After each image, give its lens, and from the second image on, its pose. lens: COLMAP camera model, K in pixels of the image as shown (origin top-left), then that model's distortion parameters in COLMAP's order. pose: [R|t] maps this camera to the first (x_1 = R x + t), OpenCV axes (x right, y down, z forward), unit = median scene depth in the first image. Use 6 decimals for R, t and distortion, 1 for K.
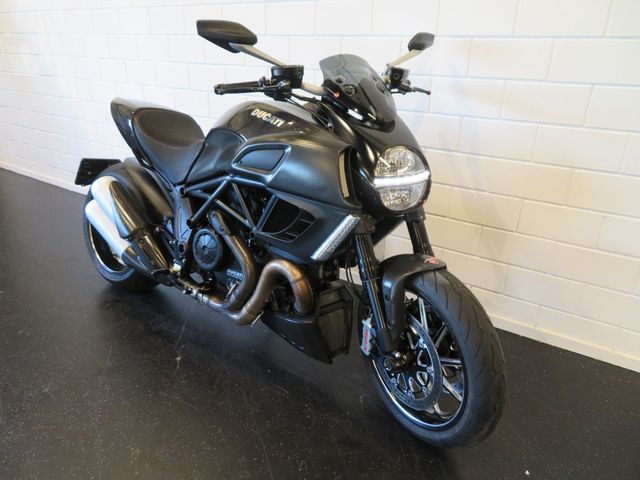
lens RADIAL K [[459.0, 0, 322.2], [0, 459.0, 242.2], [0, 0, 1]] dist [0.003471, 0.003020]
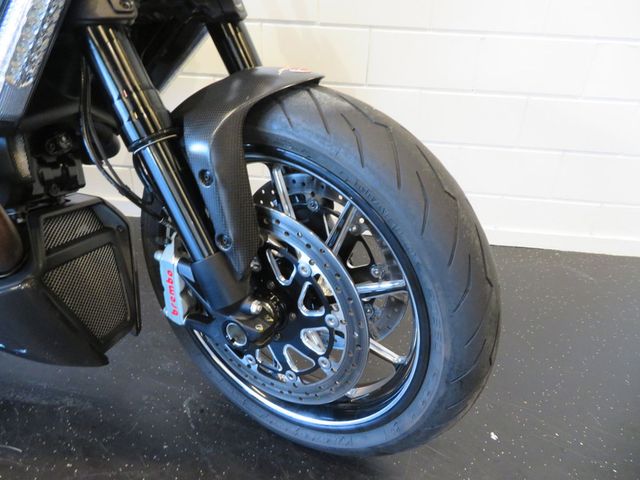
lens RADIAL K [[459.0, 0, 322.2], [0, 459.0, 242.2], [0, 0, 1]] dist [0.003471, 0.003020]
pose [[0.883253, -0.208834, 0.419825, 0.049007], [0.160268, 0.975877, 0.148251, 0.126180], [-0.440657, -0.063658, 0.895415, 0.561305]]
